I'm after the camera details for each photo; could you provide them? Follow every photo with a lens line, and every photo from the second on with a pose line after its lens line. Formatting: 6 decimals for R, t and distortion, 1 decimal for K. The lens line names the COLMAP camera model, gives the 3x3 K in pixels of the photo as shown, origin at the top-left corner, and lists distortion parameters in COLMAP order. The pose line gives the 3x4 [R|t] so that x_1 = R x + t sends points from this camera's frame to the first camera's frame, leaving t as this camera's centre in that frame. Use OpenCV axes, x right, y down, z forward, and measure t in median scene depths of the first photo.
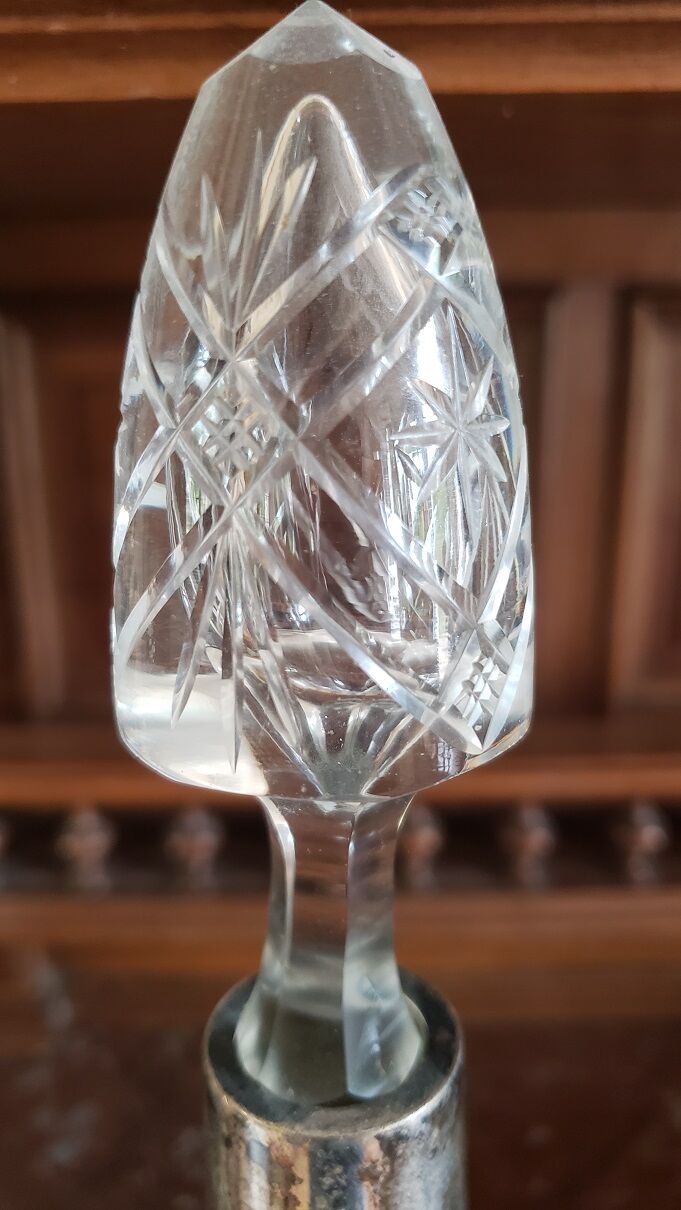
lens RADIAL K [[1020.3, 0, 340.5], [0, 1020.3, 605.0], [0, 0, 1]] dist [-0.006419, -0.003002]
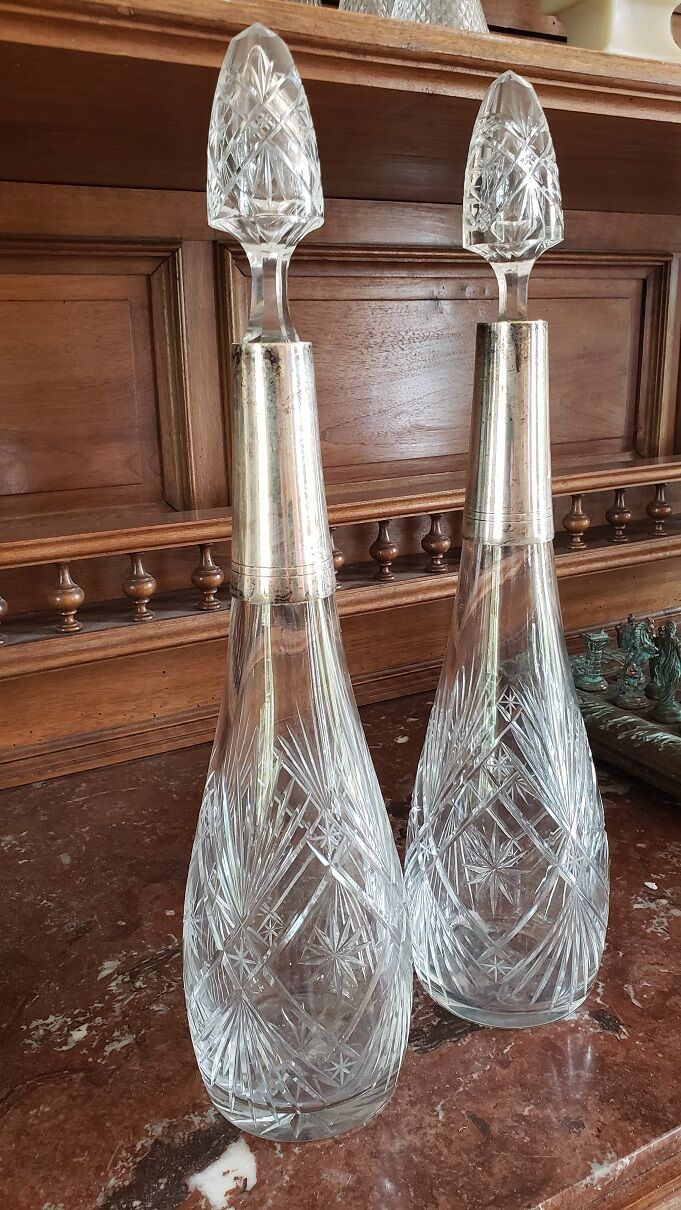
lens RADIAL K [[950.0, 0, 359.2], [0, 950.0, 600.3], [0, 0, 1]] dist [0.027310, 0.003474]
pose [[0.870012, -0.128851, 0.475895, -1.489428], [0.157891, 0.987226, -0.021353, 1.496317], [-0.467064, 0.093716, 0.879243, -1.912178]]
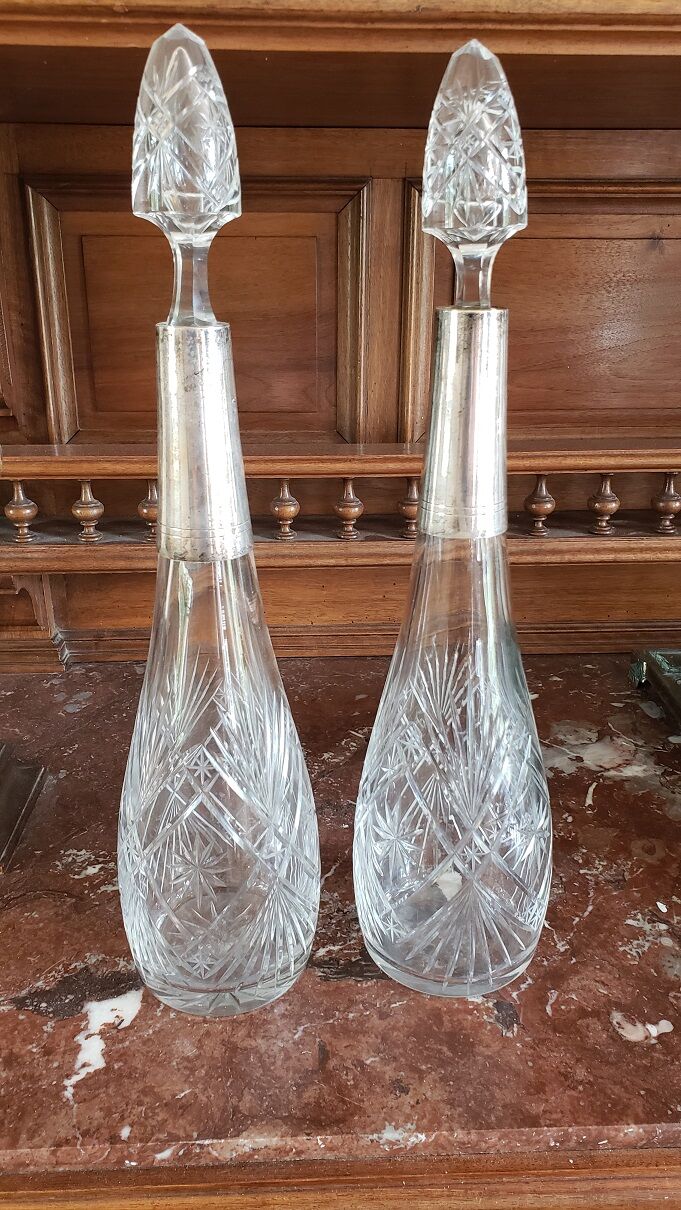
lens RADIAL K [[947.8, 0, 345.9], [0, 947.8, 599.8], [0, 0, 1]] dist [0.015468, 0.014415]
pose [[0.998152, 0.003205, 0.060679, 0.366363], [-0.006223, 0.998749, 0.049618, 1.357457], [-0.060444, -0.049904, 0.996923, -2.654126]]
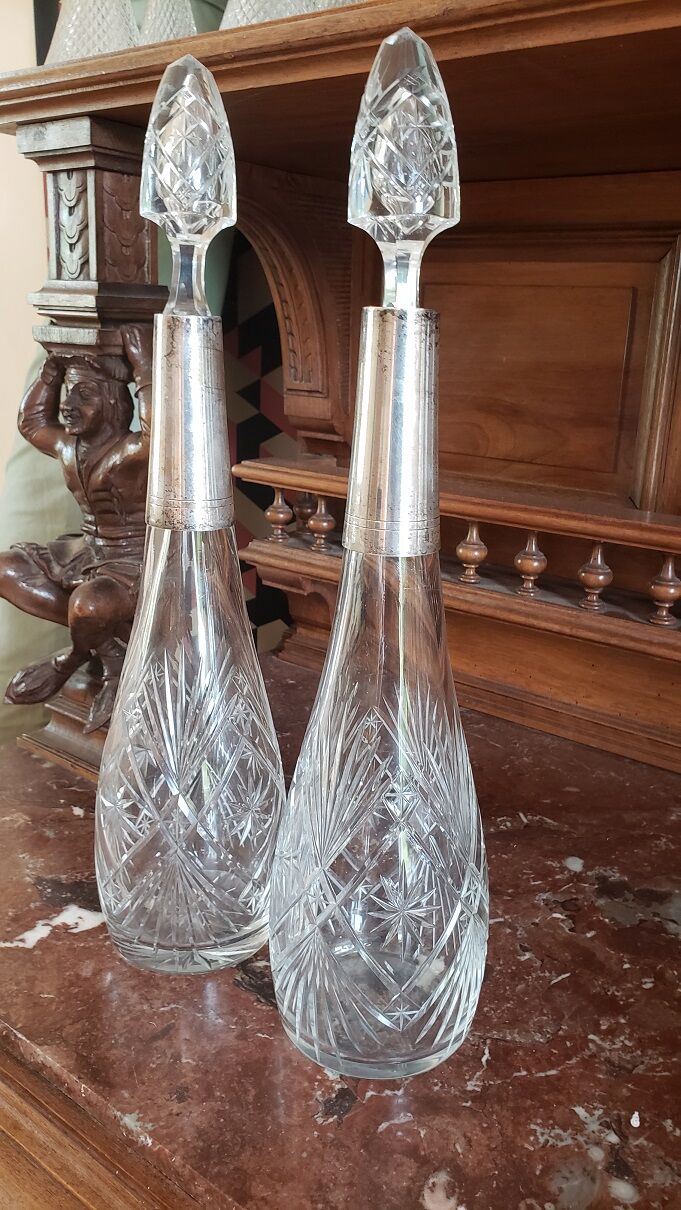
lens RADIAL K [[953.3, 0, 350.4], [0, 953.3, 605.9], [0, 0, 1]] dist [0.003531, 0.010495]
pose [[0.798332, 0.221087, -0.560167, 3.197964], [-0.239198, 0.970063, 0.041967, 1.346956], [0.552676, 0.100487, 0.827316, -1.787492]]
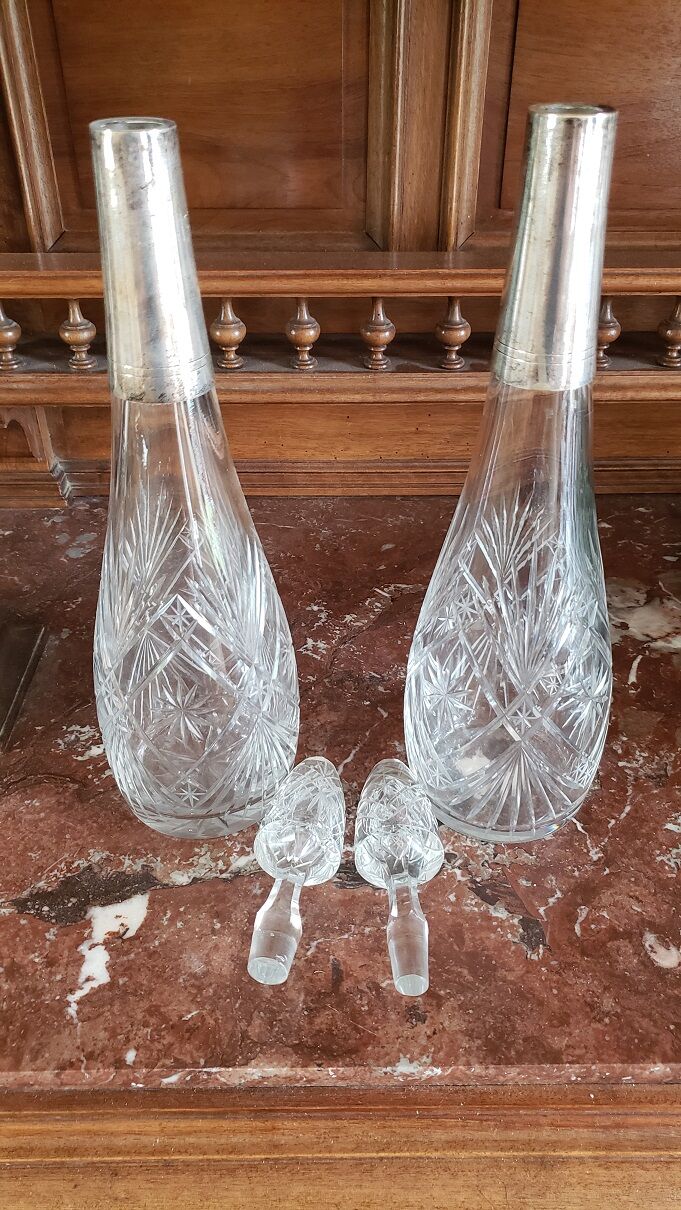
lens RADIAL K [[953.3, 0, 350.4], [0, 953.3, 605.9], [0, 0, 1]] dist [0.003531, 0.010495]
pose [[0.999393, 0.006560, 0.034225, 0.438623], [-0.016260, 0.956437, 0.291486, 0.913298], [-0.030822, -0.291865, 0.955963, -1.929917]]
